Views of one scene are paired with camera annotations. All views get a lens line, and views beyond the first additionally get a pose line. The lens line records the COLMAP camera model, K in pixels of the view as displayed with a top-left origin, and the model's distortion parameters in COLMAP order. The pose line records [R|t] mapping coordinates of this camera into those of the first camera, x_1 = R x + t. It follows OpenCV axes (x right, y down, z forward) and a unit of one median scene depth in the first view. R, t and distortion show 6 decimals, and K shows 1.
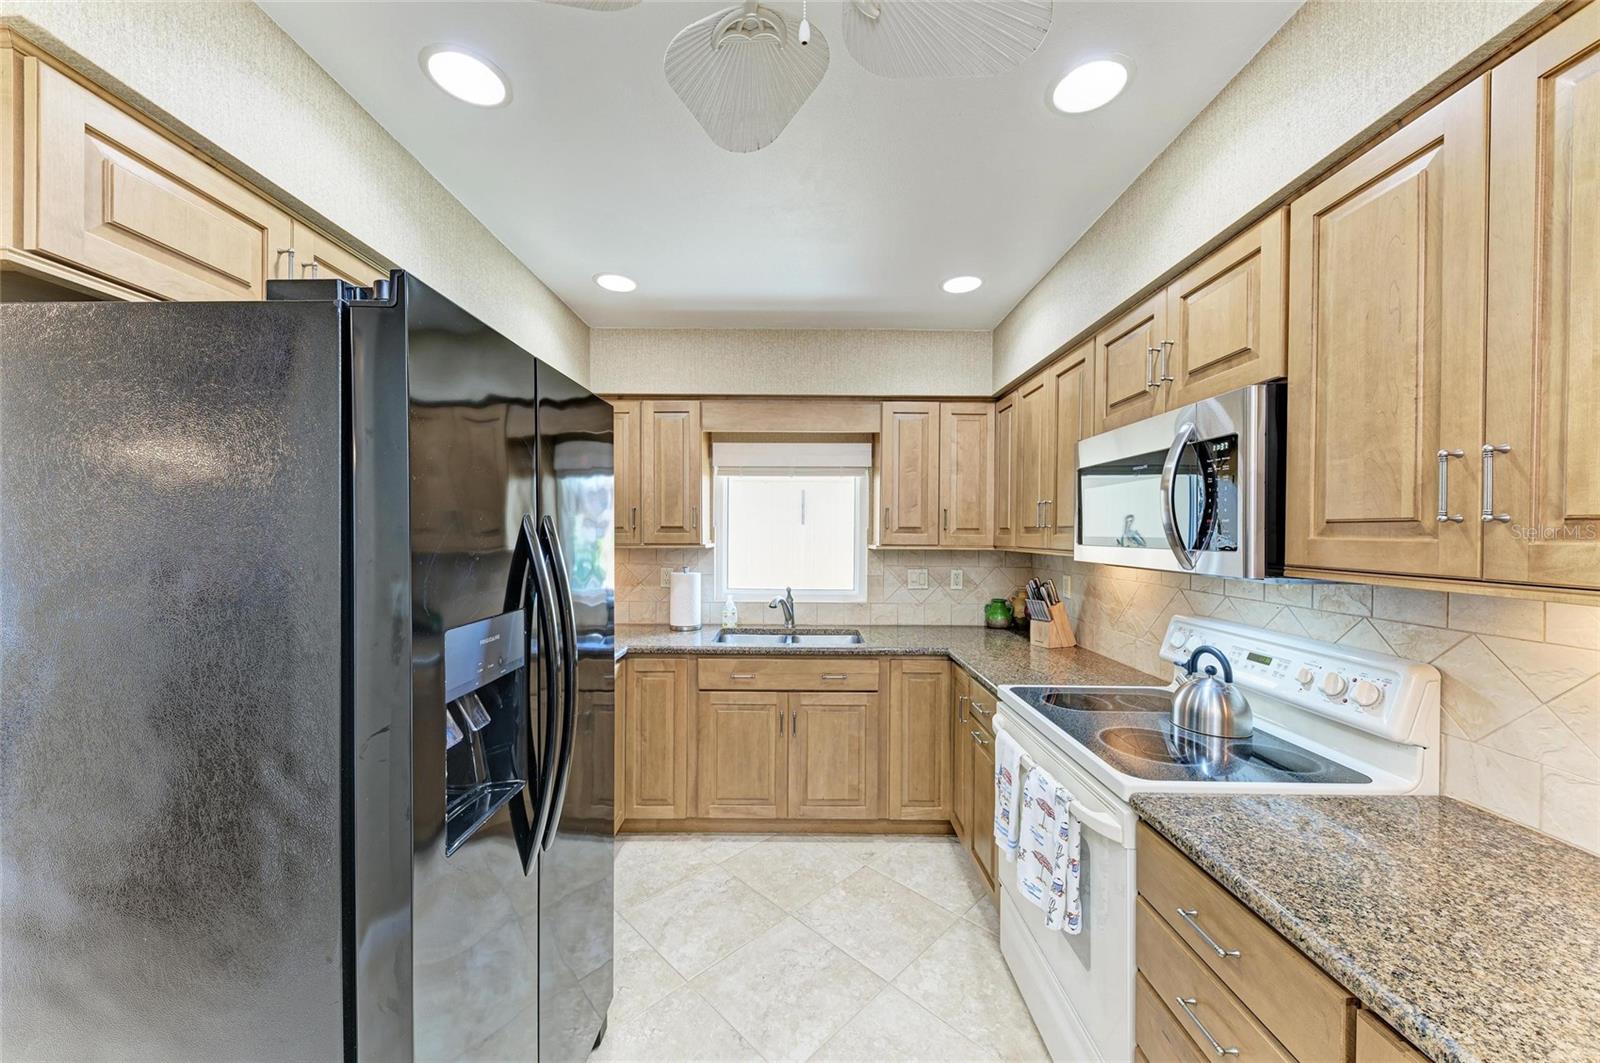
lens RADIAL K [[562.4, 0, 812.0], [0, 562.4, 533.6], [0, 0, 1]] dist [0.010613, -0.003175]
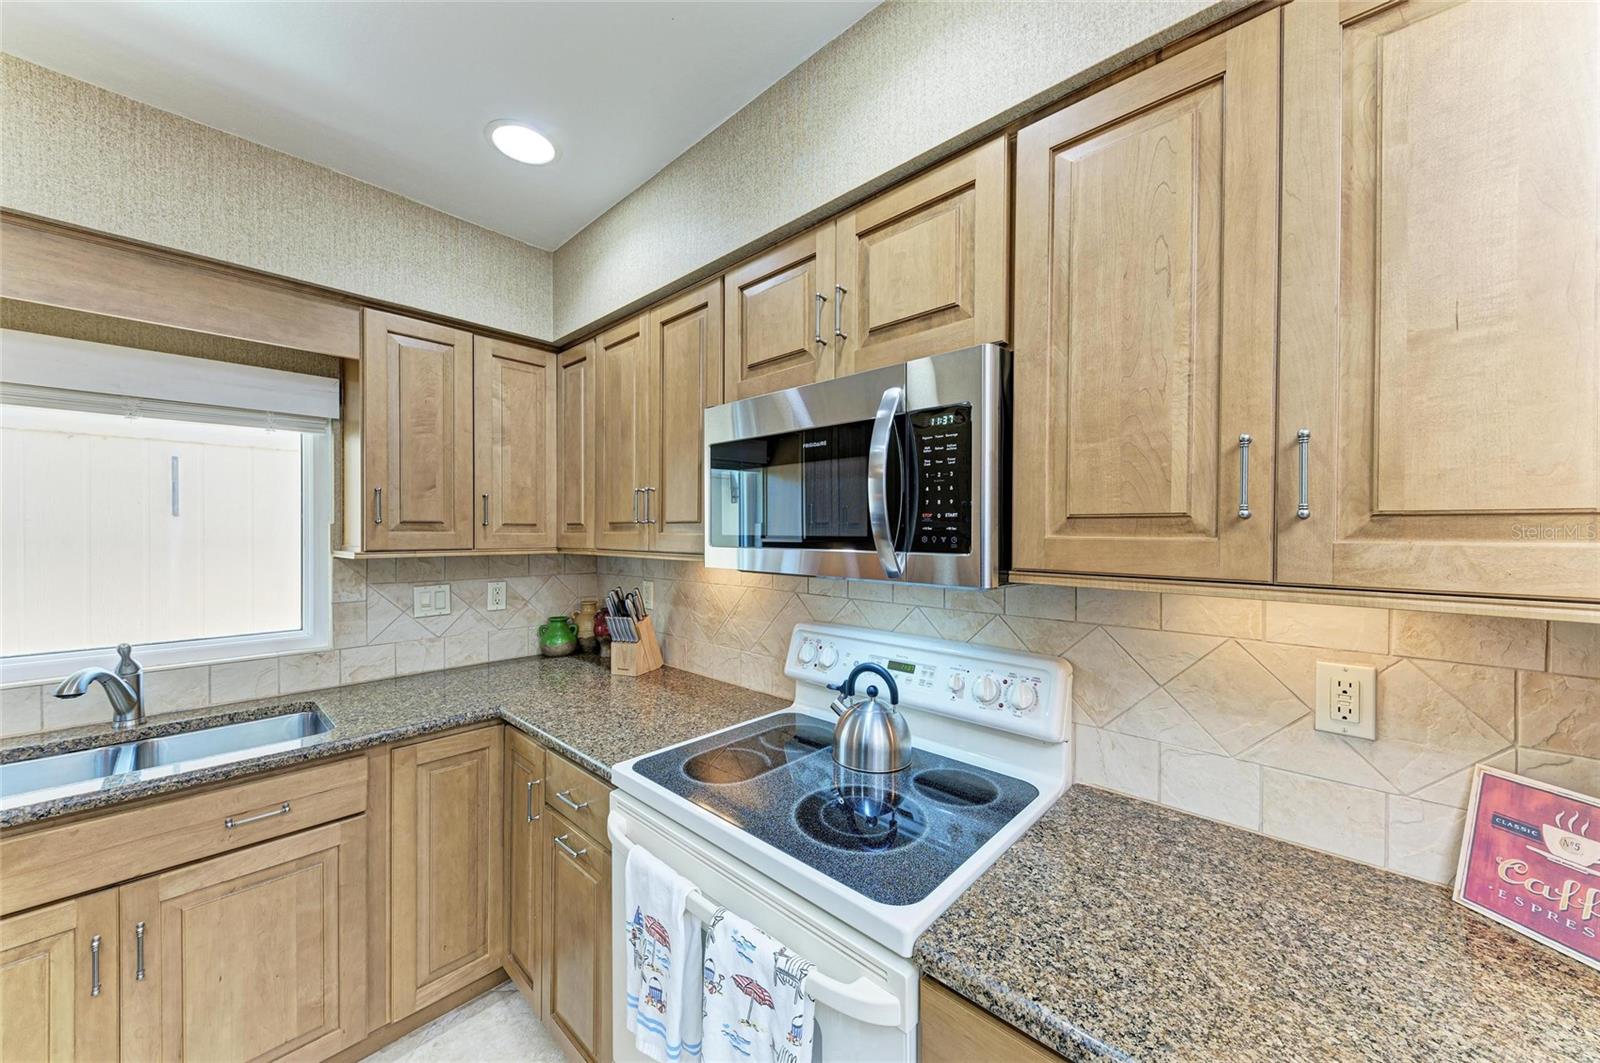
lens RADIAL K [[562.4, 0, 794.1], [0, 562.4, 535.8], [0, 0, 1]] dist [0.010613, -0.003175]
pose [[0.693123, -0.011028, 0.720735, 0.014534], [0.003494, 0.999923, 0.011940, -0.003350], [-0.720811, -0.005758, 0.693108, 0.500301]]
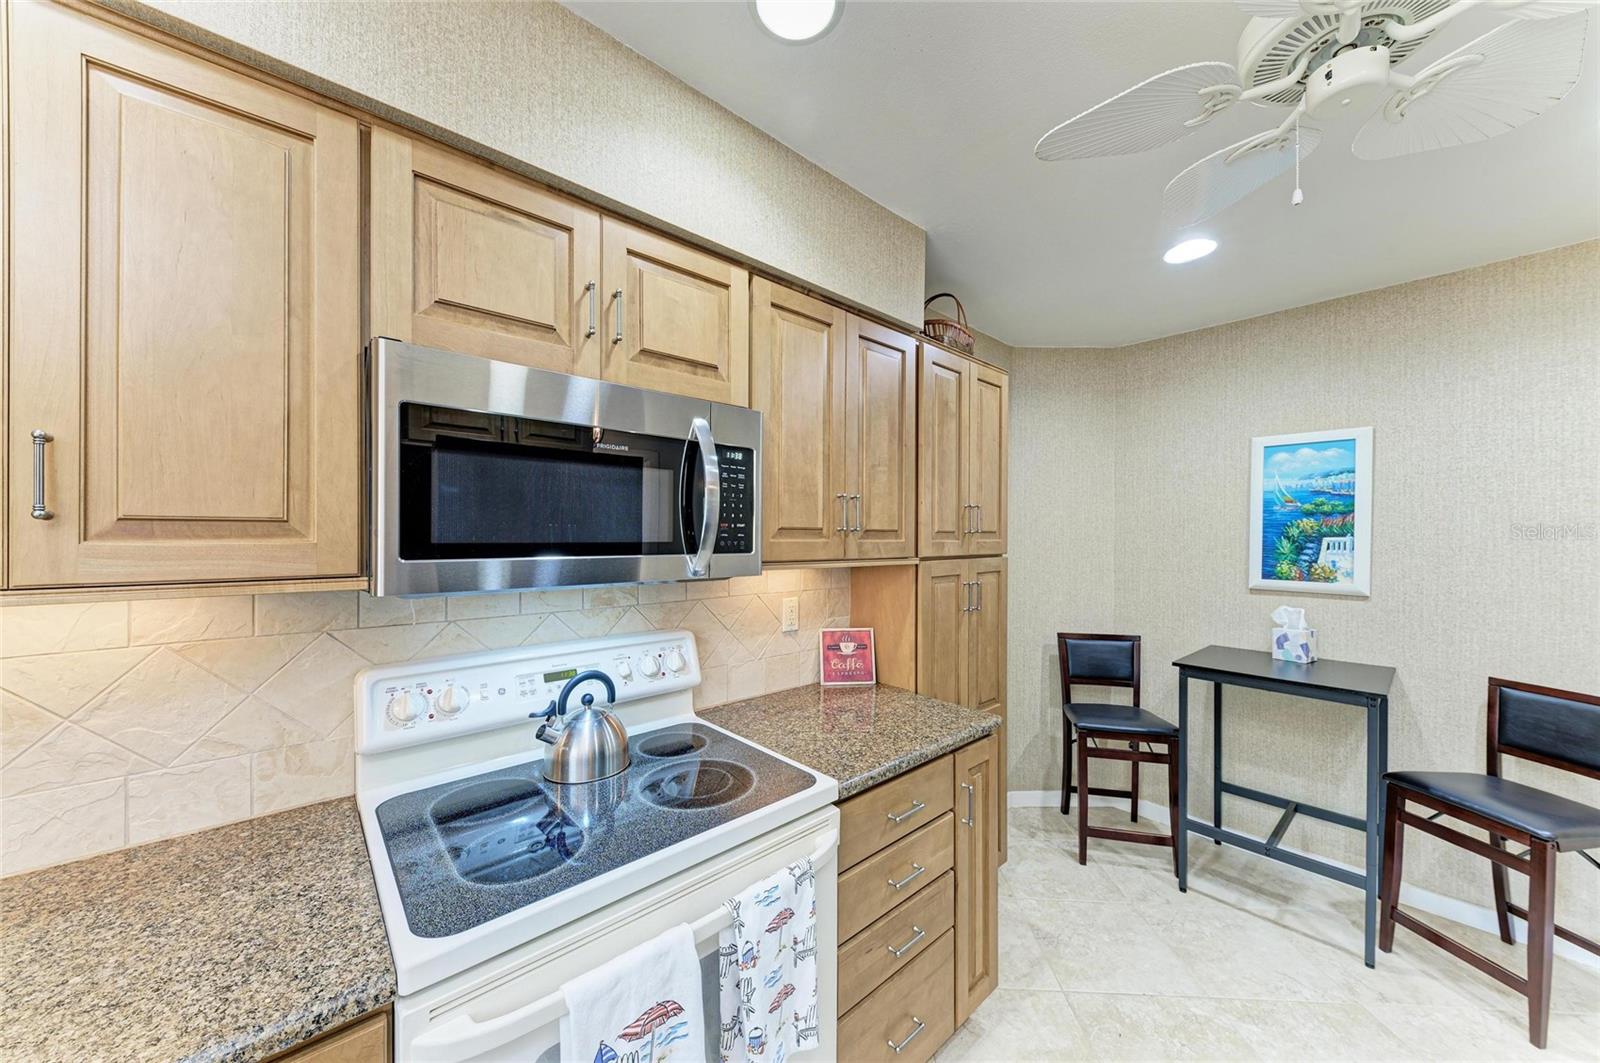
lens RADIAL K [[562.4, 0, 798.5], [0, 562.4, 535.7], [0, 0, 1]] dist [0.010613, -0.003175]
pose [[-0.655786, -0.008967, 0.754894, -0.127984], [-0.006105, 0.999960, 0.006574, -0.008861], [-0.754922, -0.000297, -0.655814, 1.320231]]
